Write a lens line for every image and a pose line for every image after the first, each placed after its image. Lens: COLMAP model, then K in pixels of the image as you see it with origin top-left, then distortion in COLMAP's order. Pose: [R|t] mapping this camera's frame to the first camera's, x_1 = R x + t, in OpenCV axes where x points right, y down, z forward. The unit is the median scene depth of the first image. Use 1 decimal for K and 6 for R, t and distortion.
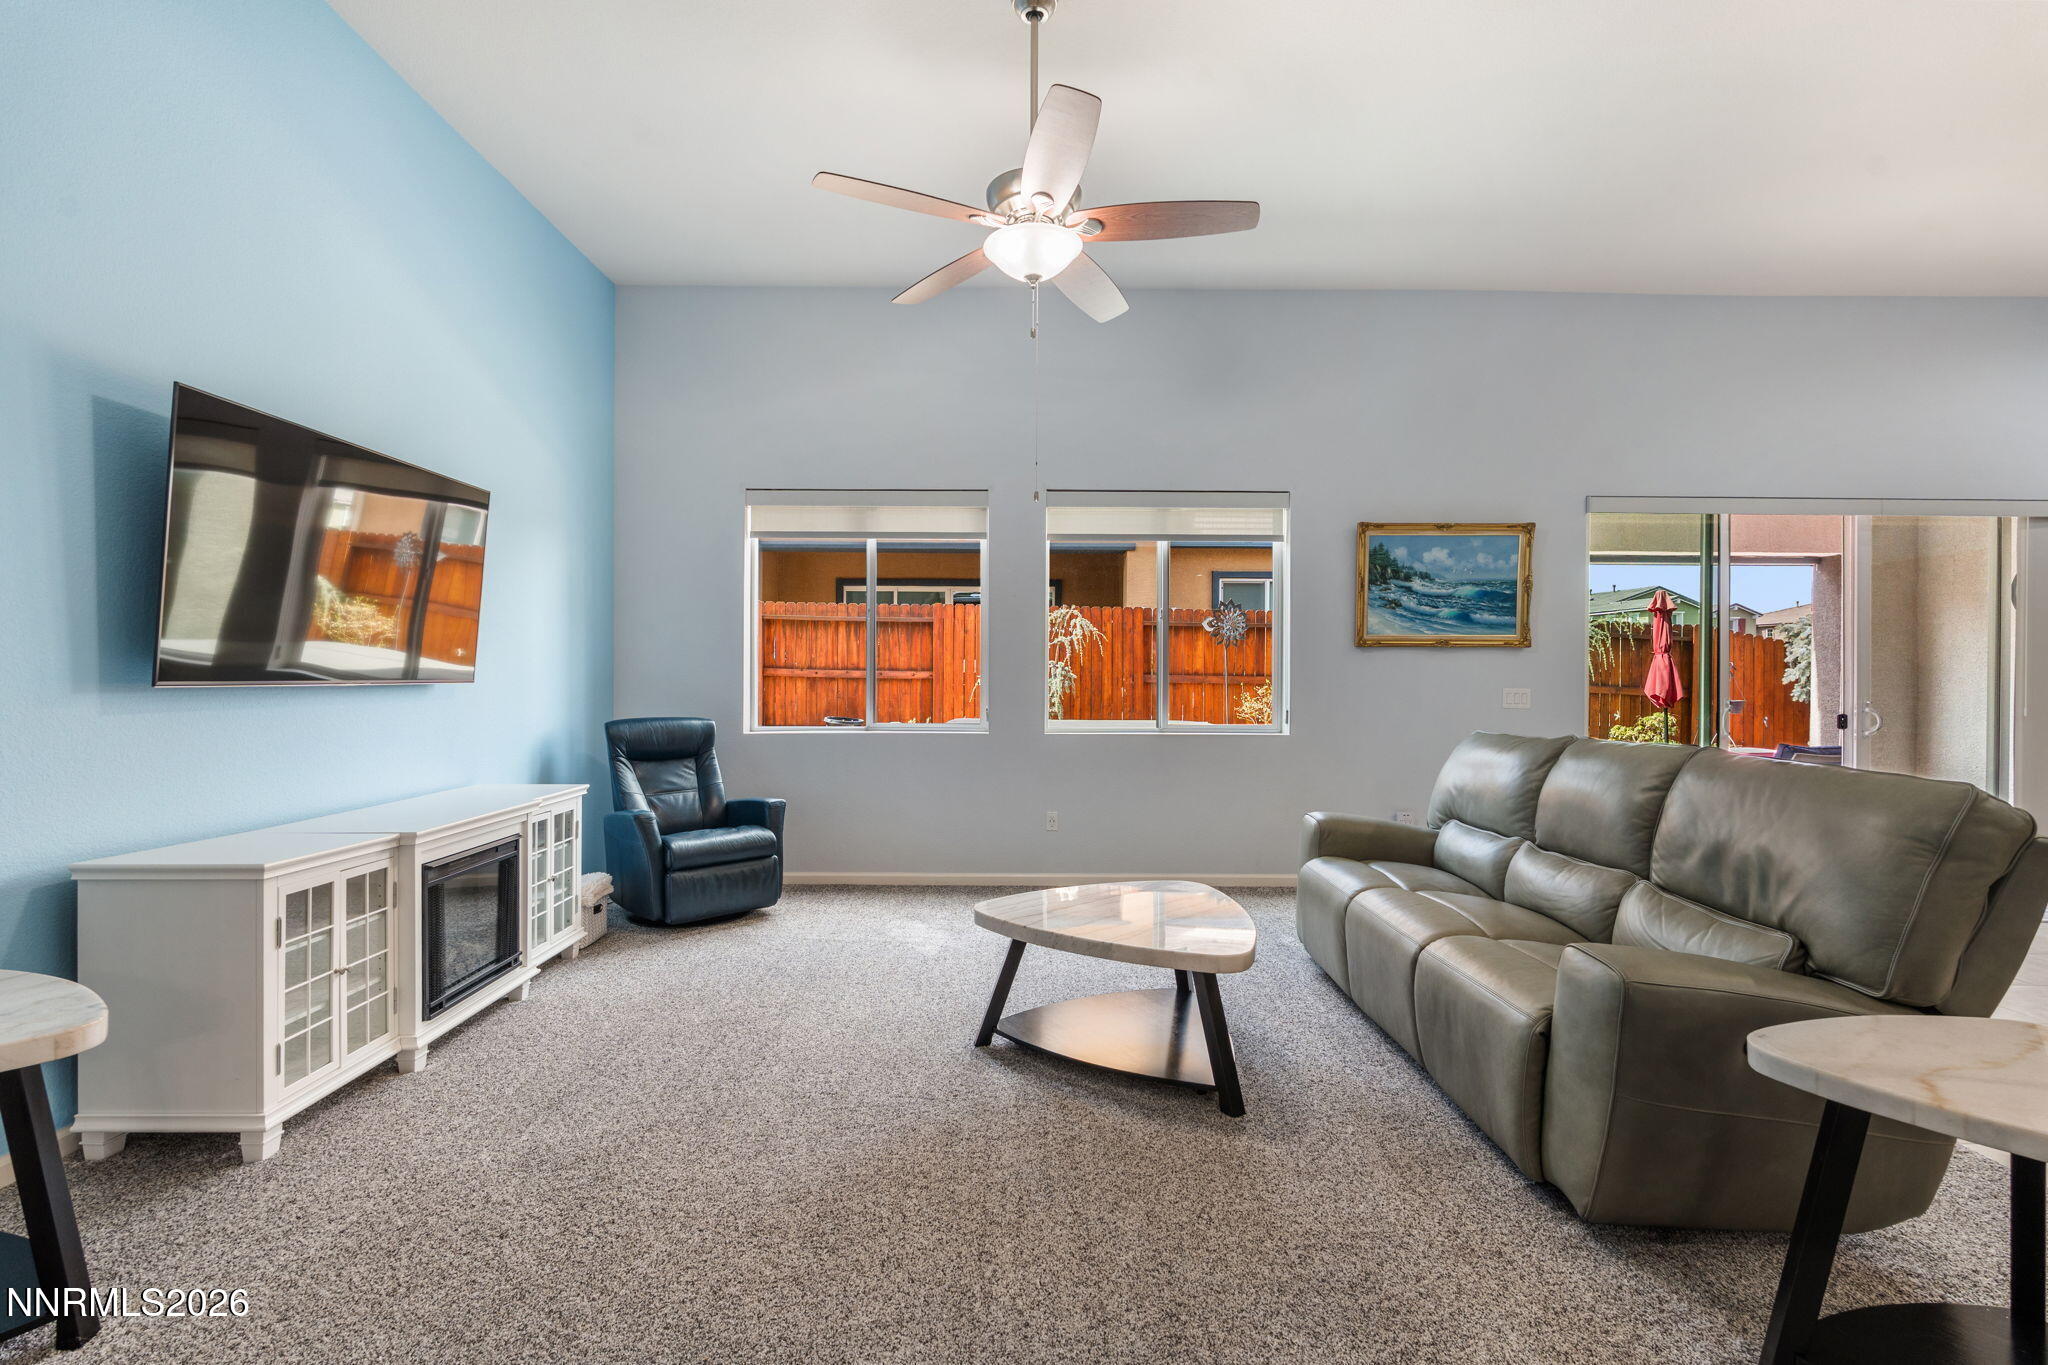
lens RADIAL K [[906.0, 0, 1021.1], [0, 906.0, 681.1], [0, 0, 1]] dist [-0.006126, 0.001390]
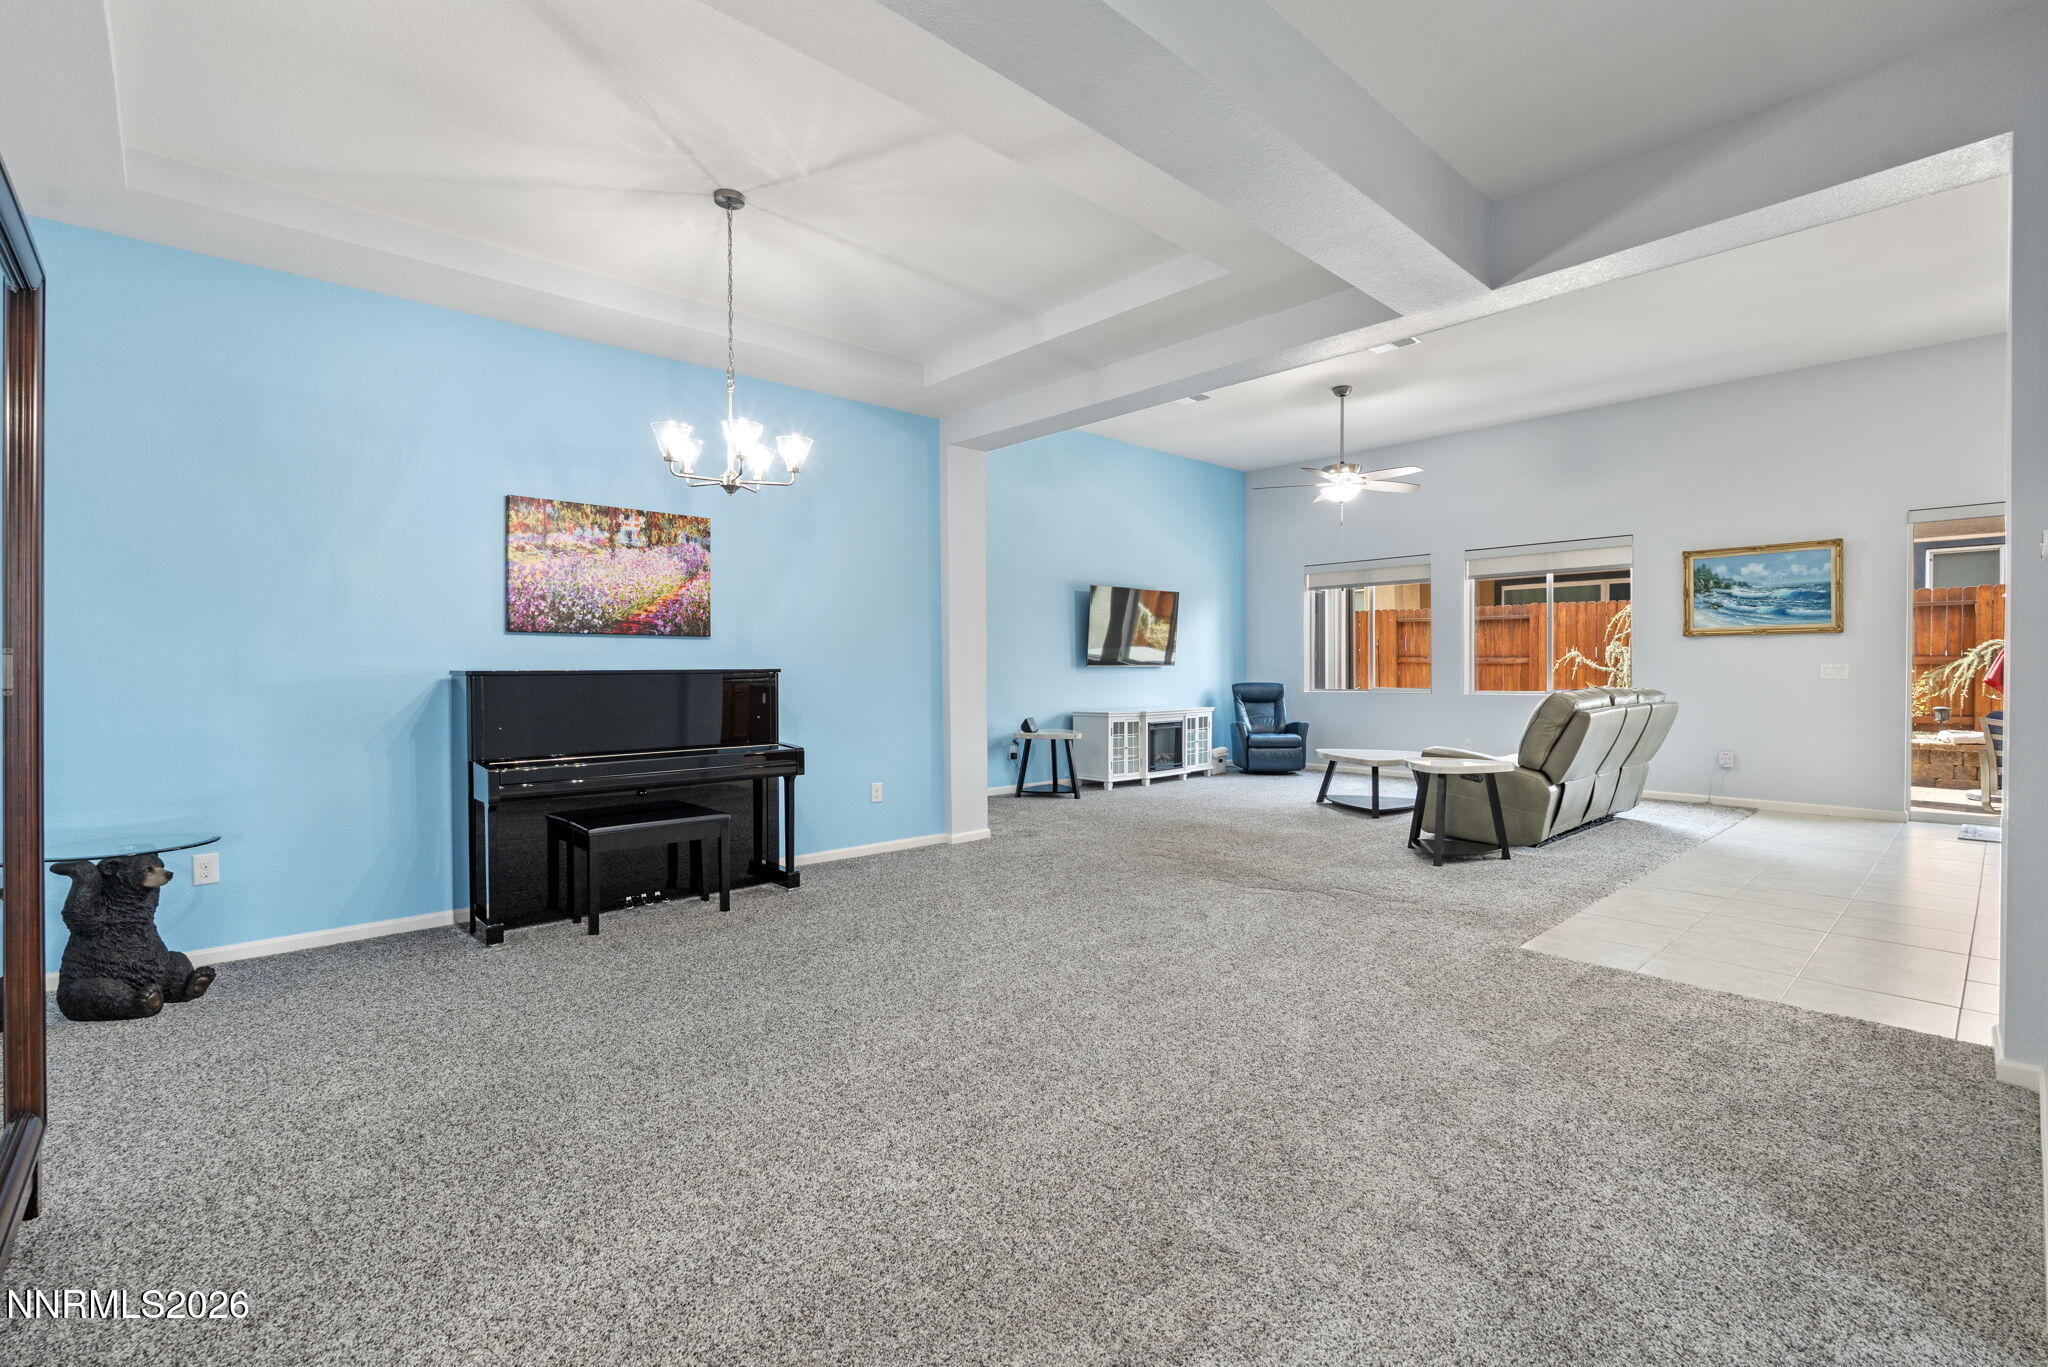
lens RADIAL K [[906.0, 0, 1007.2], [0, 906.0, 683.0], [0, 0, 1]] dist [-0.006126, 0.001390]
pose [[0.667266, 0.002824, -0.744814, 0.731160], [0.006881, 0.999927, 0.009956, 0.015182], [0.744788, -0.011769, 0.667197, -0.791713]]
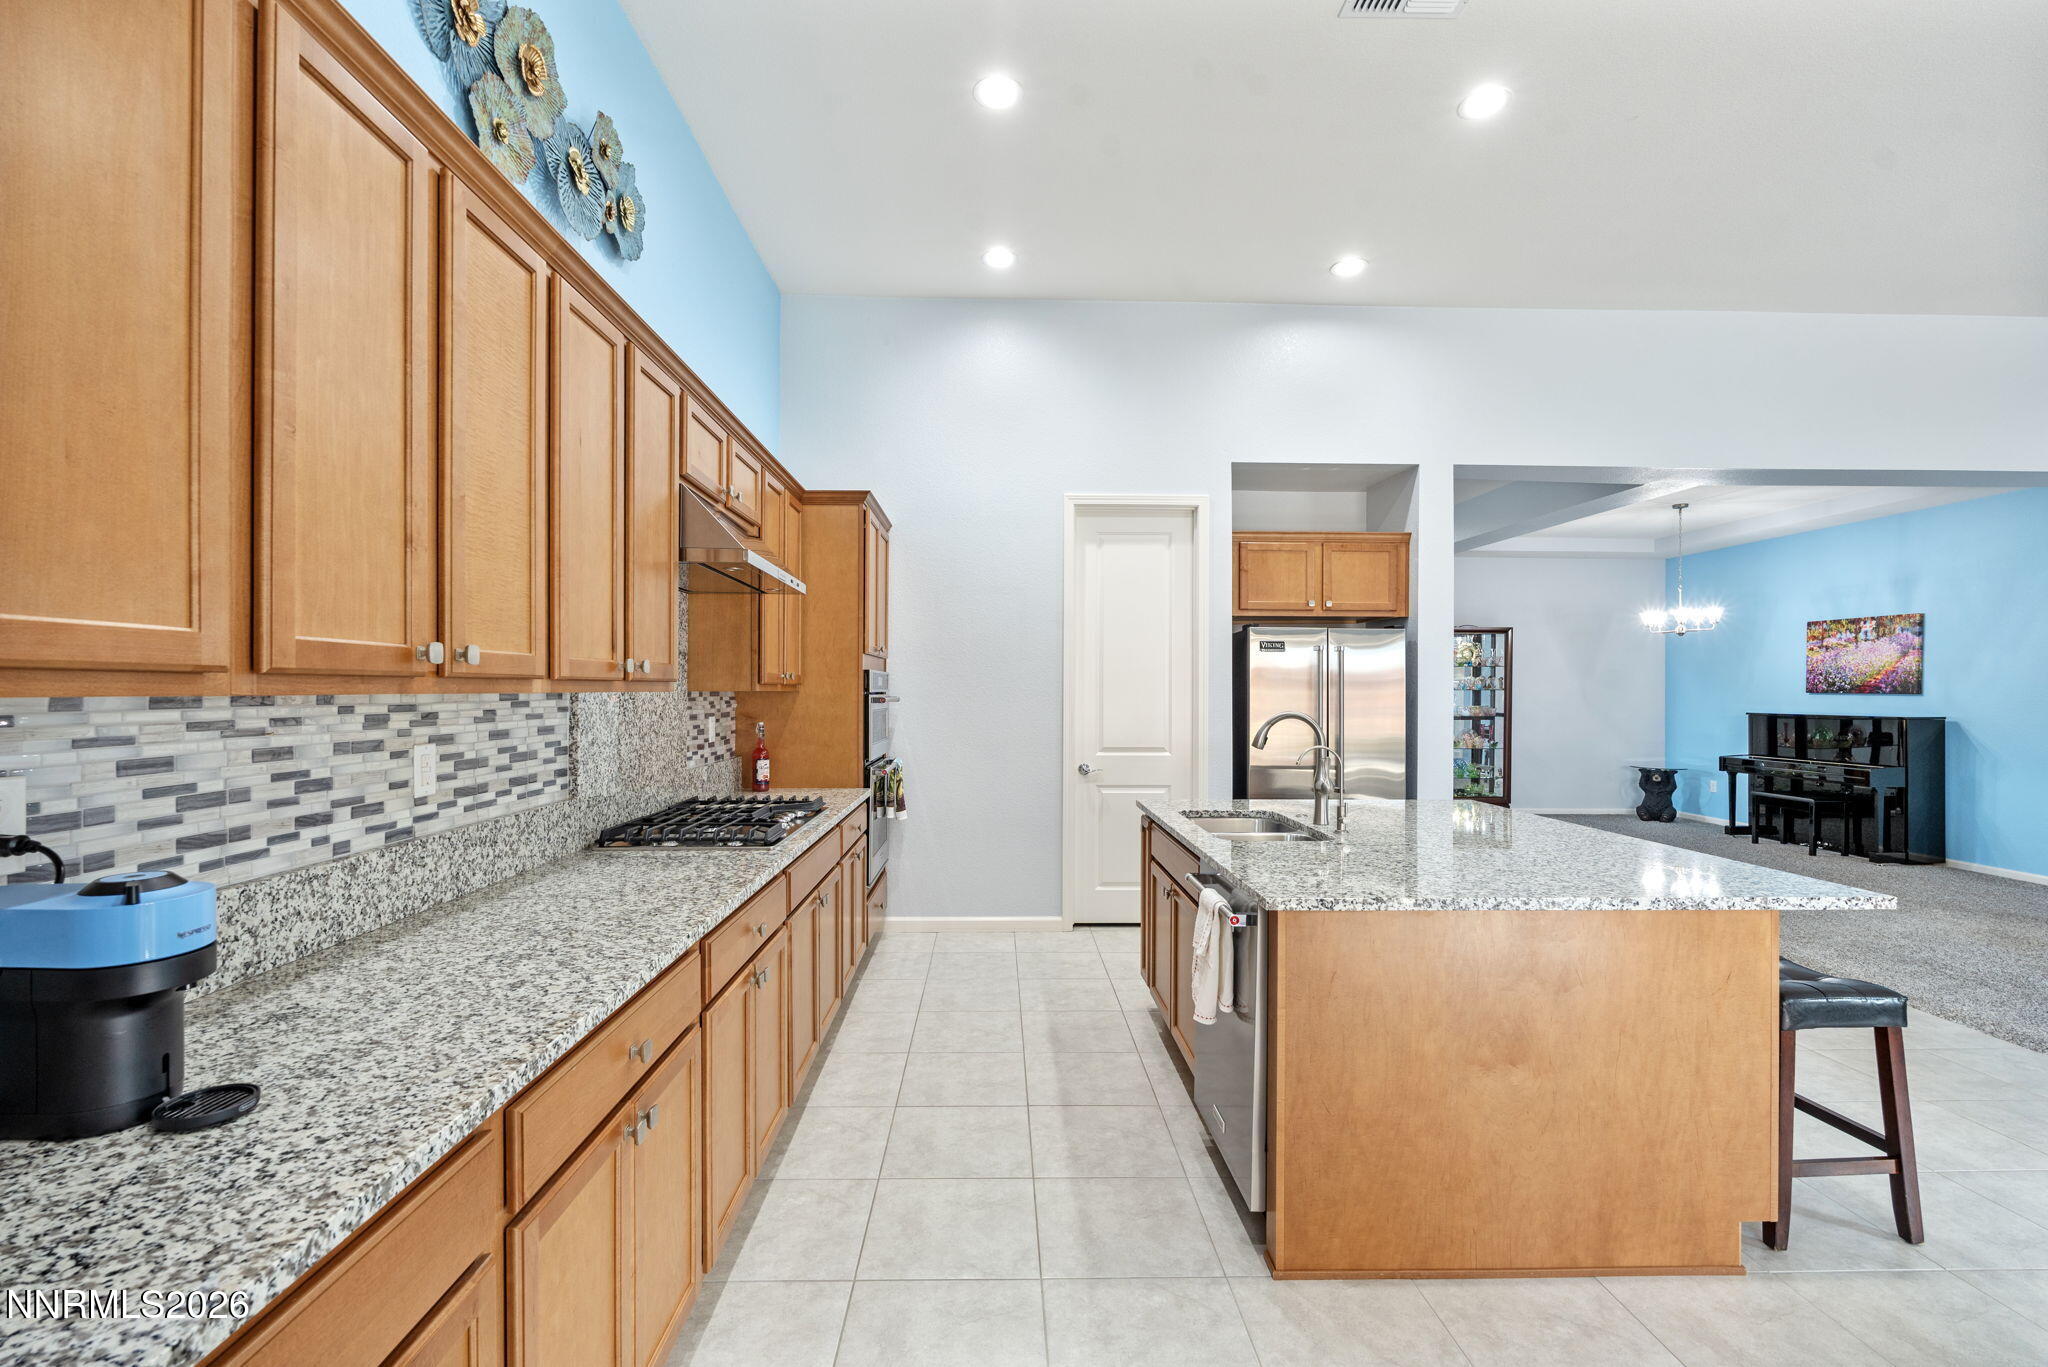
lens RADIAL K [[906.0, 0, 1016.9], [0, 906.0, 688.8], [0, 0, 1]] dist [-0.006126, 0.001390]
pose [[-0.999715, -0.011813, -0.020726, 1.216757], [-0.011832, 0.999930, 0.000779, -0.018223], [0.020715, 0.001024, -0.999785, 0.936550]]
